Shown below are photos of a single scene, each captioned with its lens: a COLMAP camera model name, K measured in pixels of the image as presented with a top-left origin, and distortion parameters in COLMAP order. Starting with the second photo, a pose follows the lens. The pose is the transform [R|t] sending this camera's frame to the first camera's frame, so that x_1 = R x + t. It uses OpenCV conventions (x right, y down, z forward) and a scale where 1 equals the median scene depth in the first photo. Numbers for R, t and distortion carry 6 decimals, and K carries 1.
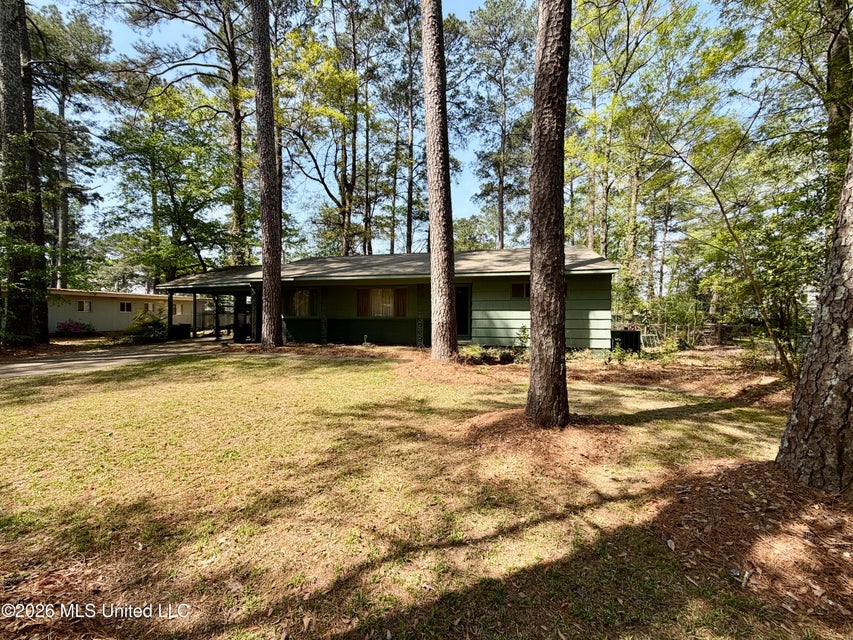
lens RADIAL K [[350.9, 0, 425.5], [0, 350.9, 319.5], [0, 0, 1]] dist [-0.003362, 0.001288]
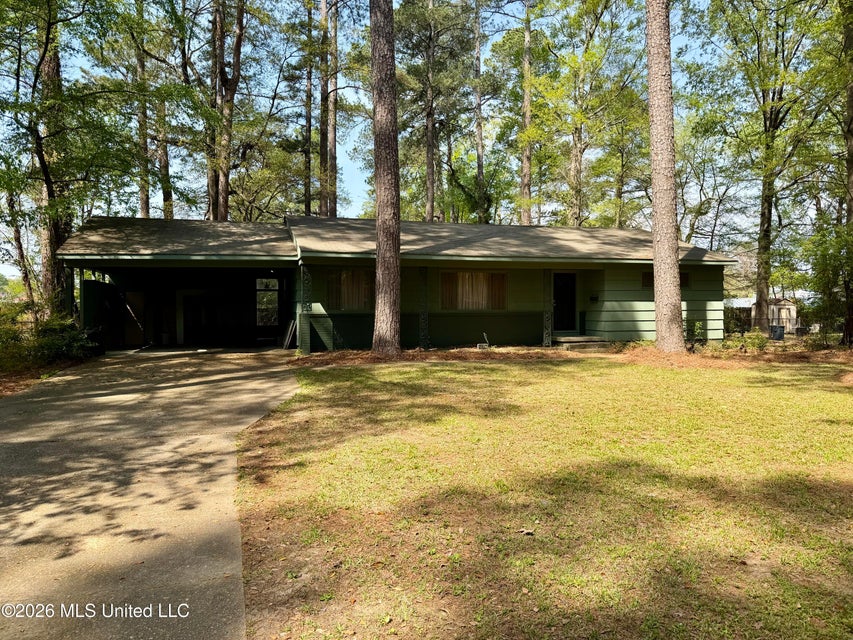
lens RADIAL K [[589.2, 0, 426.5], [0, 589.2, 324.0], [0, 0, 1]] dist [0.029438, -0.042554]
pose [[0.860319, -0.011698, 0.509622, -1.066464], [0.017237, 0.999833, -0.006149, 0.035071], [-0.509465, 0.014075, 0.860376, -0.043943]]
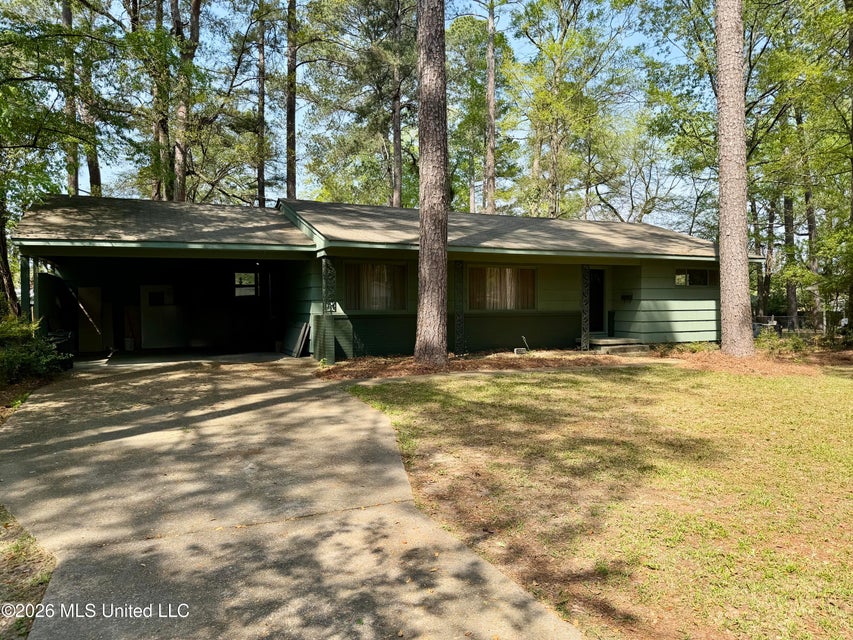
lens RADIAL K [[589.2, 0, 432.6], [0, 589.2, 326.2], [0, 0, 1]] dist [0.029438, -0.042554]
pose [[0.780974, -0.021839, 0.624182, -1.167100], [0.020061, 0.999750, 0.009879, 0.012159], [-0.624242, 0.004807, 0.781216, 0.251336]]
